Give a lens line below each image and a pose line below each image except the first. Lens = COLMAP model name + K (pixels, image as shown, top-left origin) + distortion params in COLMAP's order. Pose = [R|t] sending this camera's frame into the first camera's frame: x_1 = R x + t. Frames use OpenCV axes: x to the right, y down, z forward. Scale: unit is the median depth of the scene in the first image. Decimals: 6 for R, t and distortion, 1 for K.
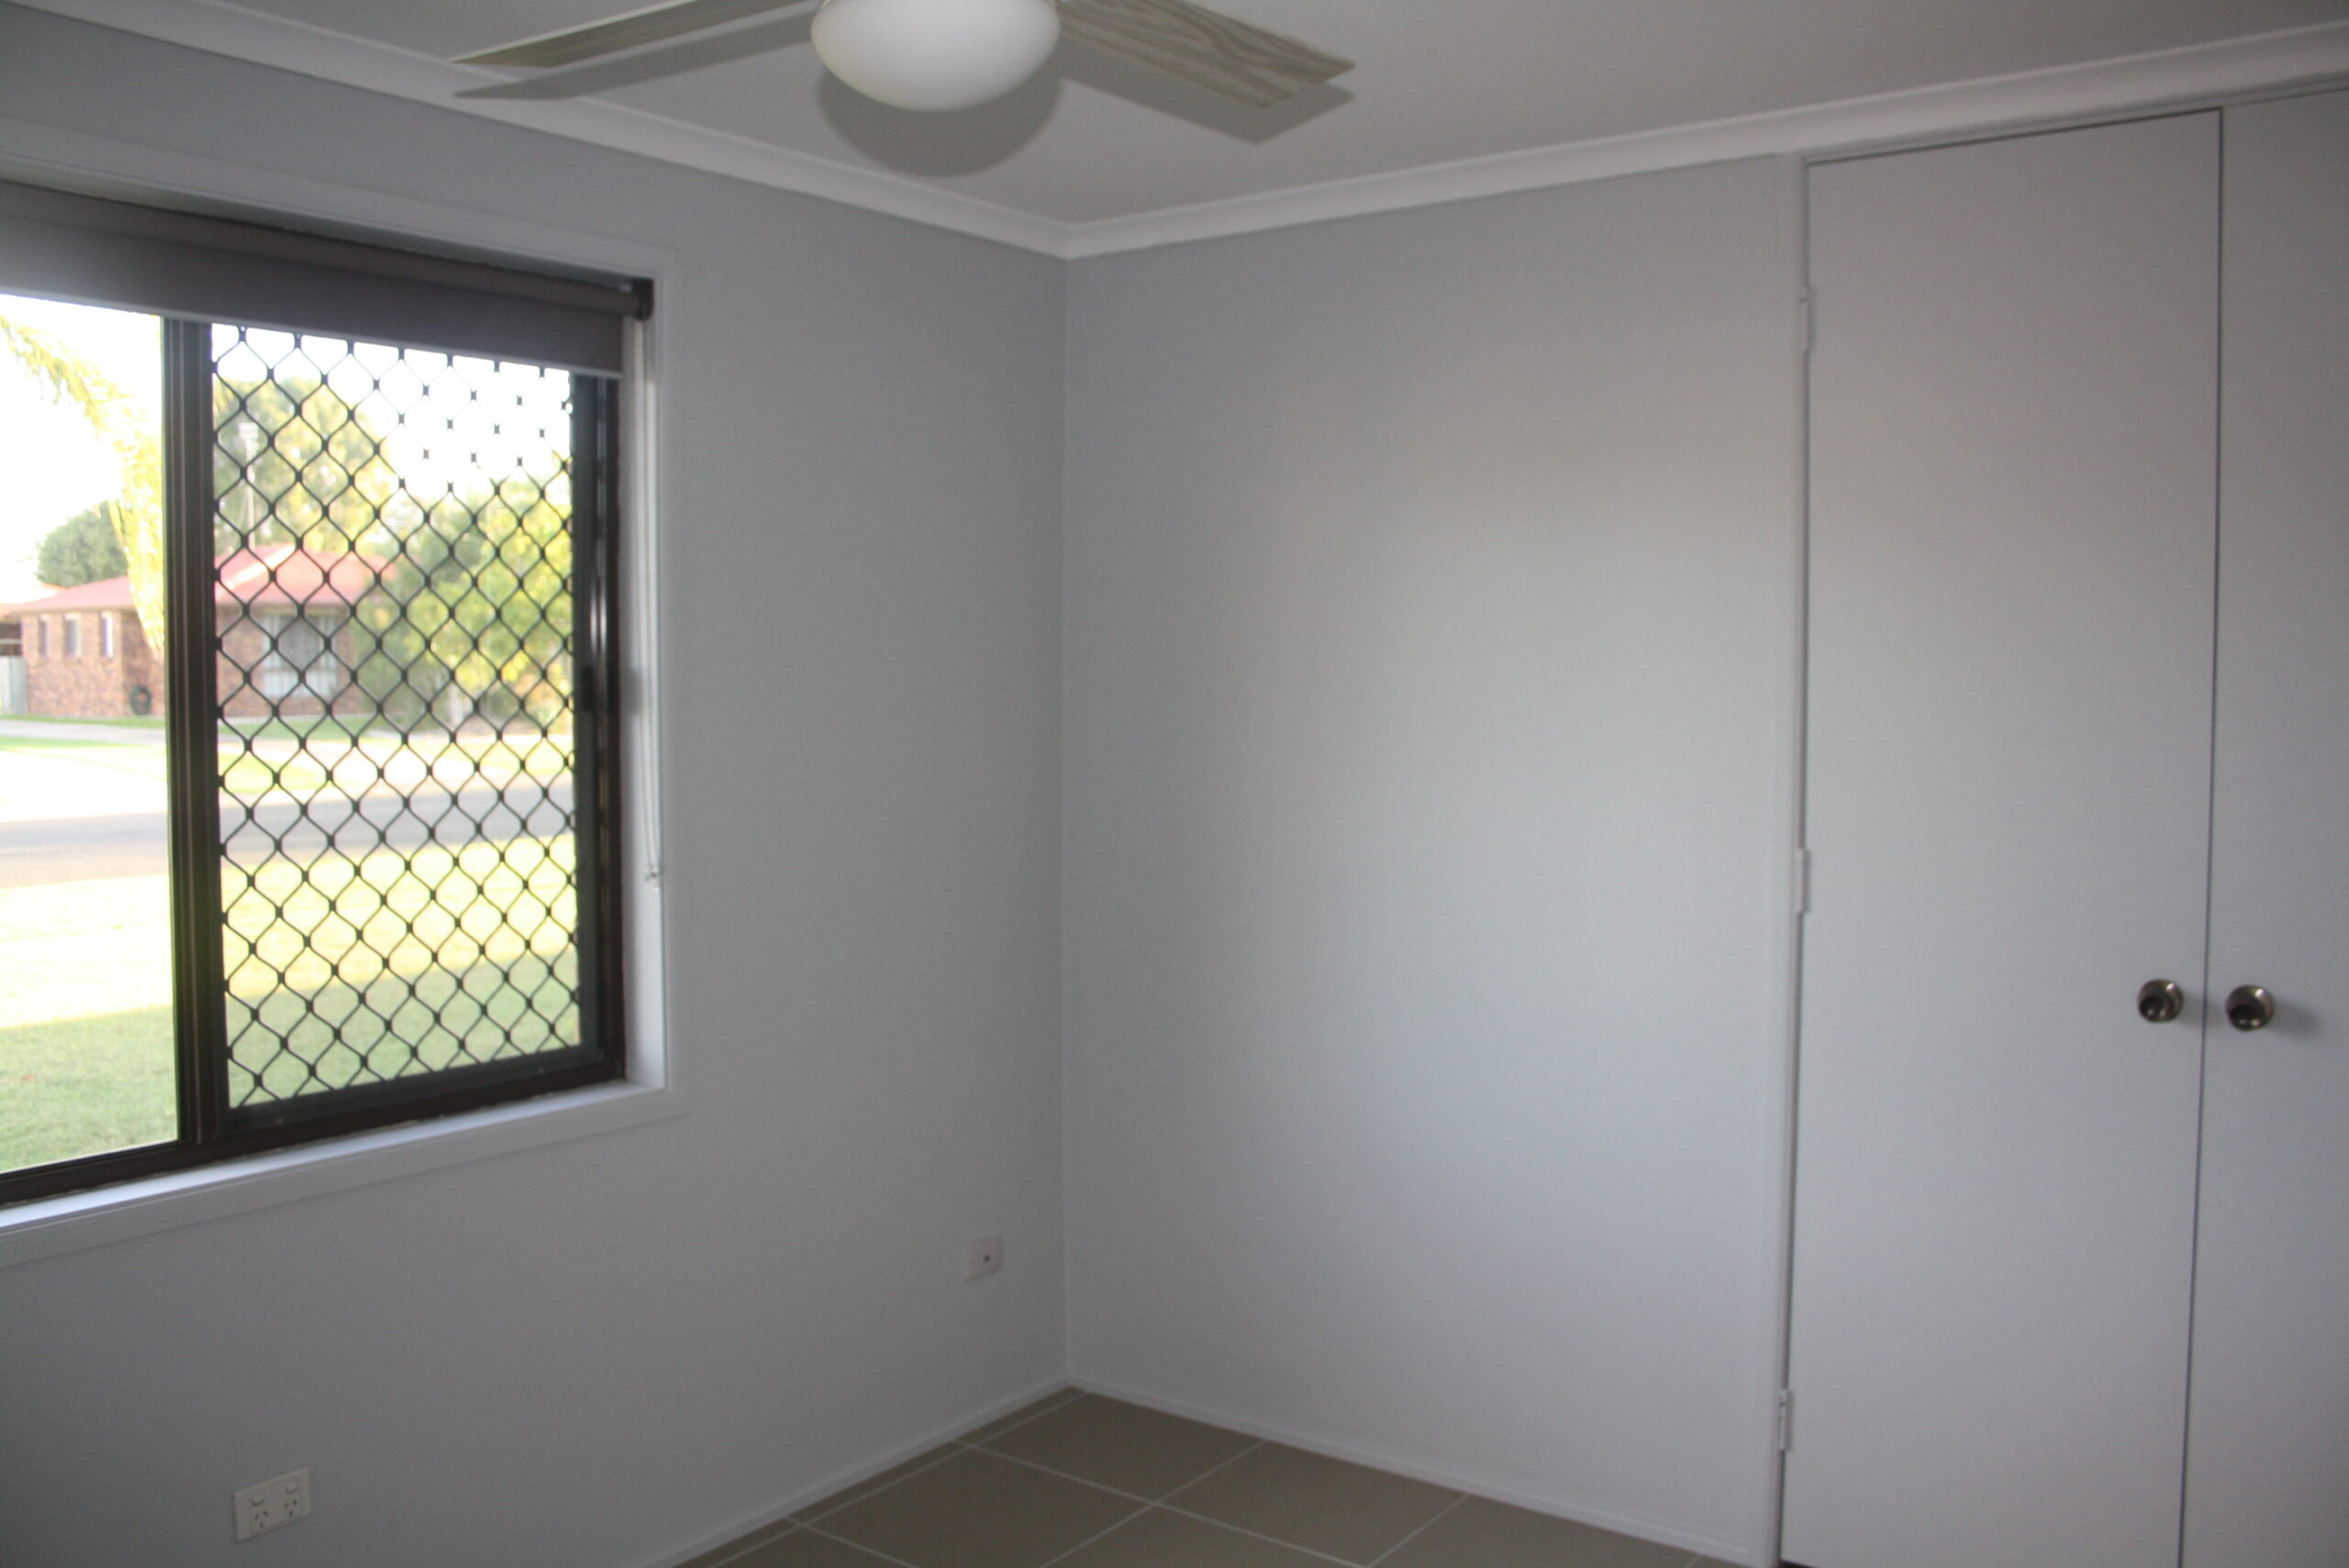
lens RADIAL K [[1953.2, 0, 1179.0], [0, 1953.2, 763.1], [0, 0, 1]] dist [-0.162982, 0.137814]
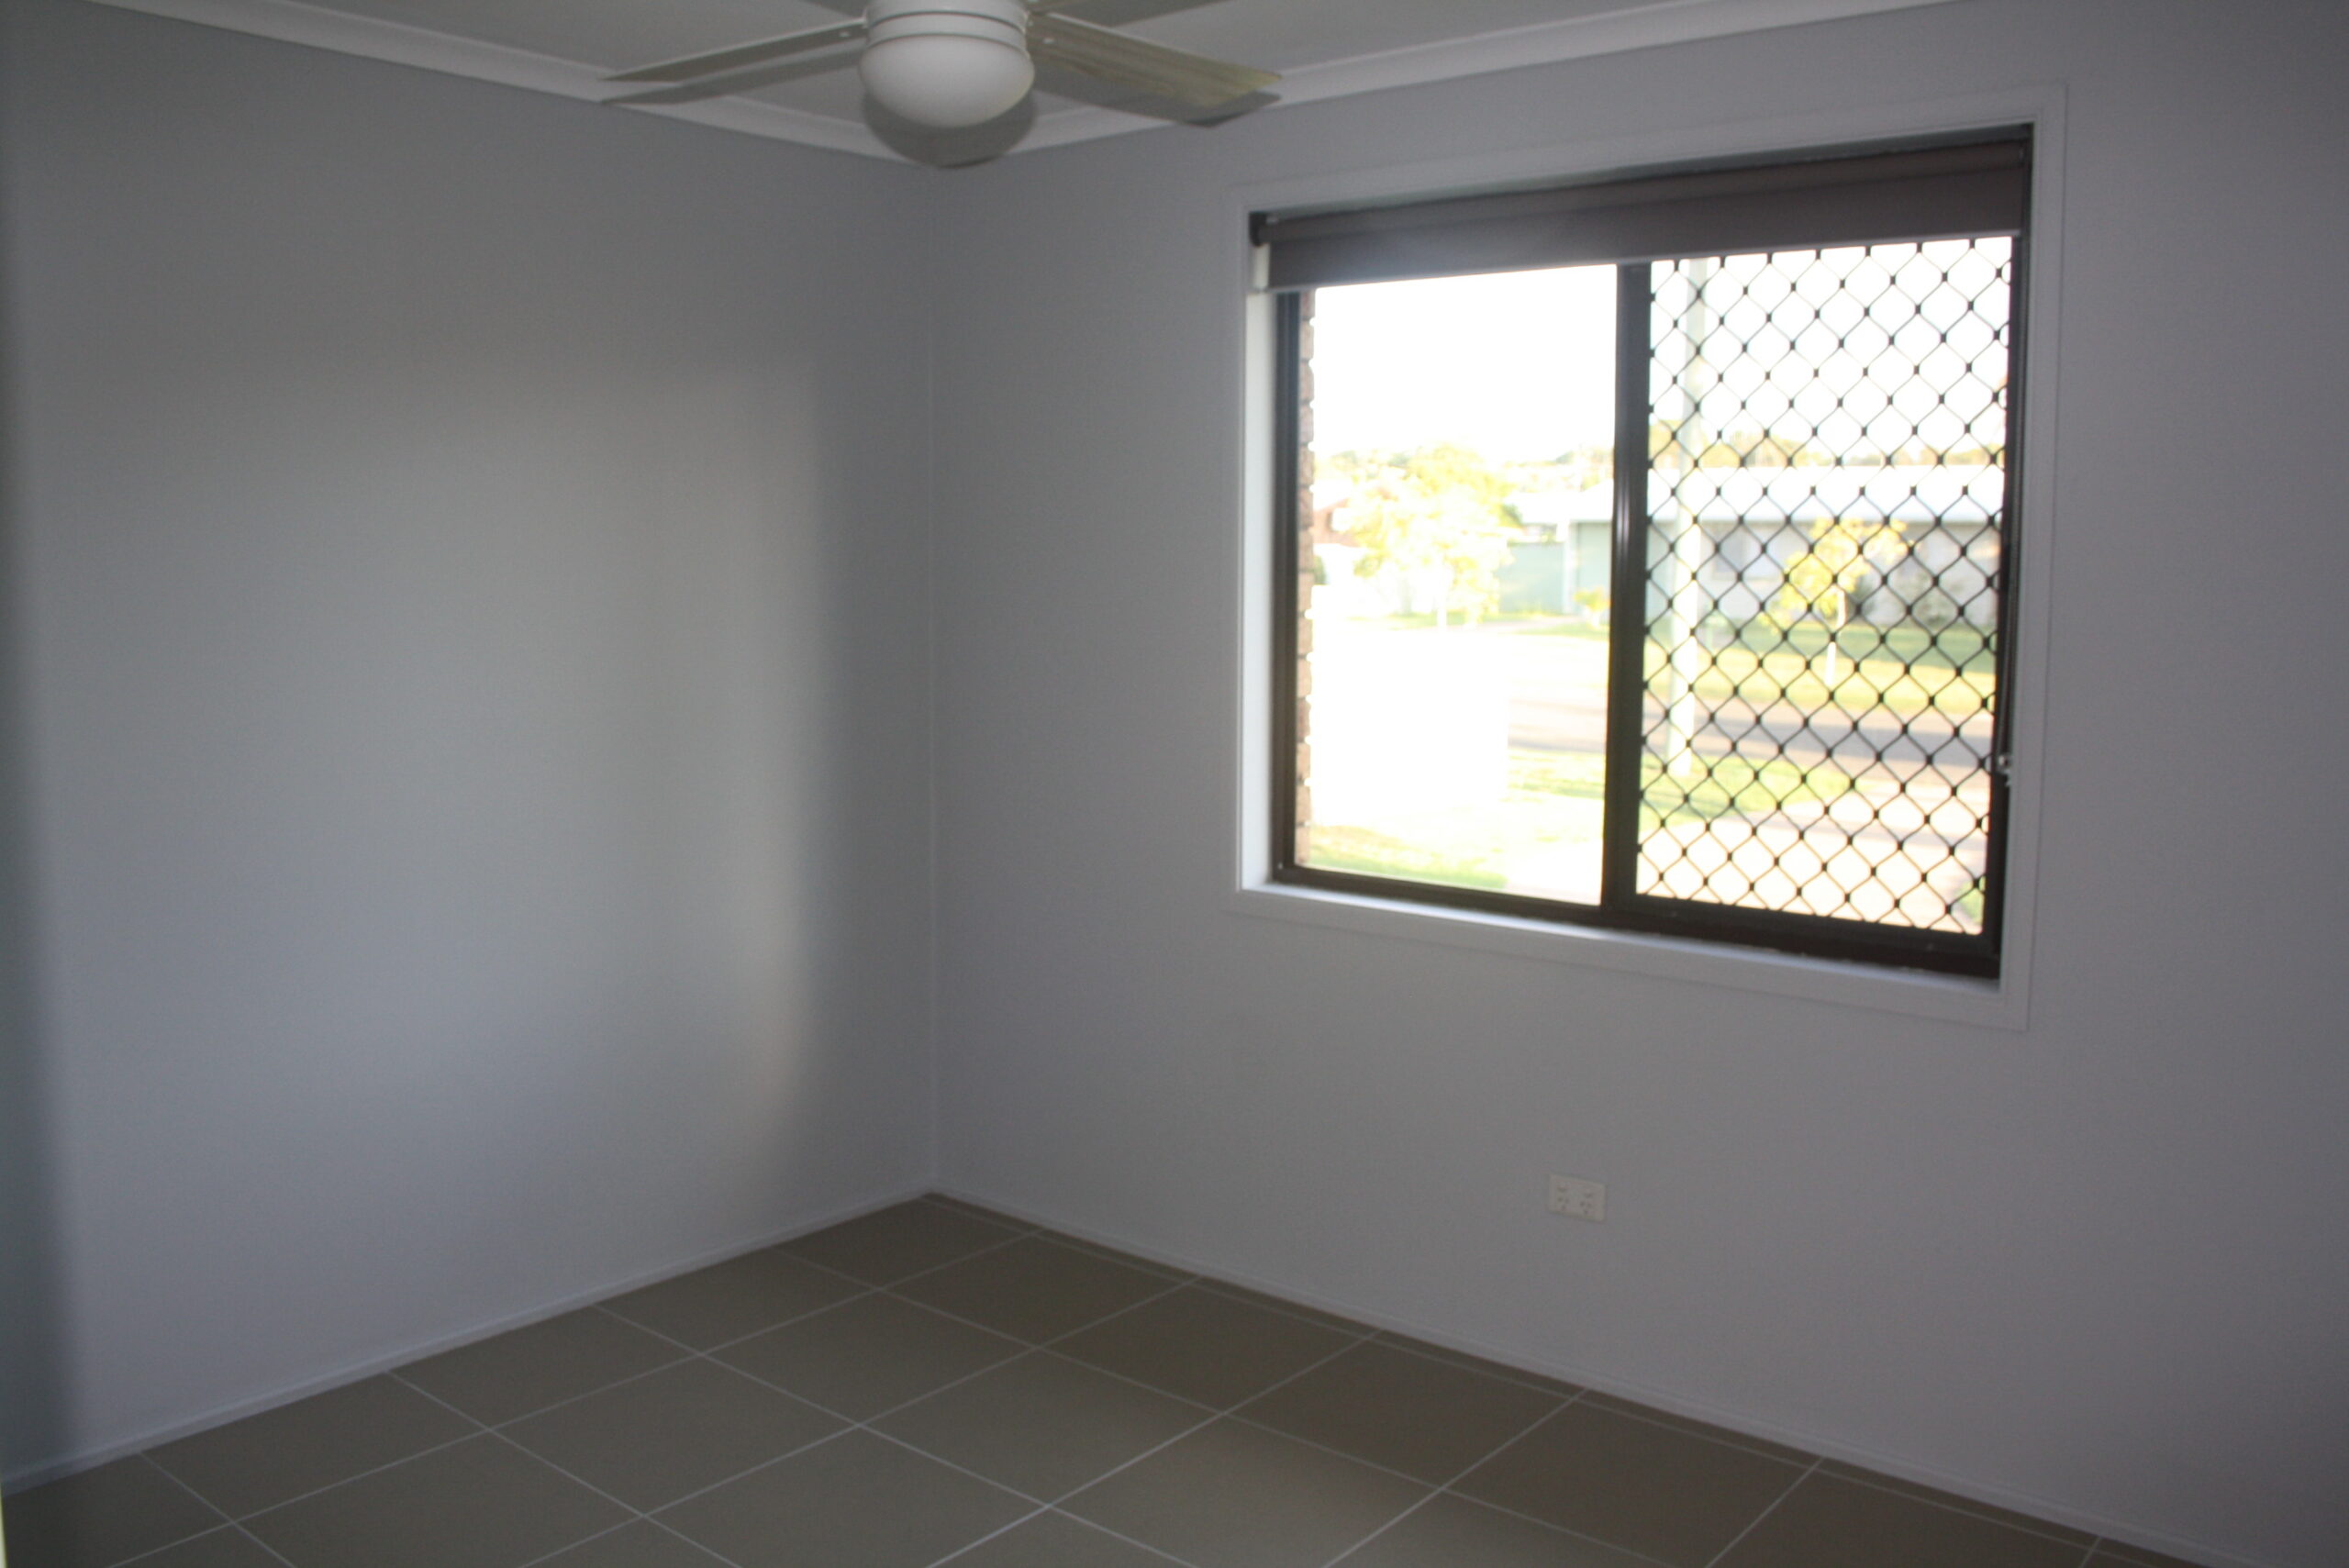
lens RADIAL K [[1953.2, 0, 1179.0], [0, 1953.2, 763.1], [0, 0, 1]] dist [-0.162982, 0.137814]
pose [[-0.042579, 0.118464, -0.992045, 0.720615], [-0.046588, 0.991630, 0.120414, -0.040431], [0.998006, 0.051344, -0.036704, 0.686024]]
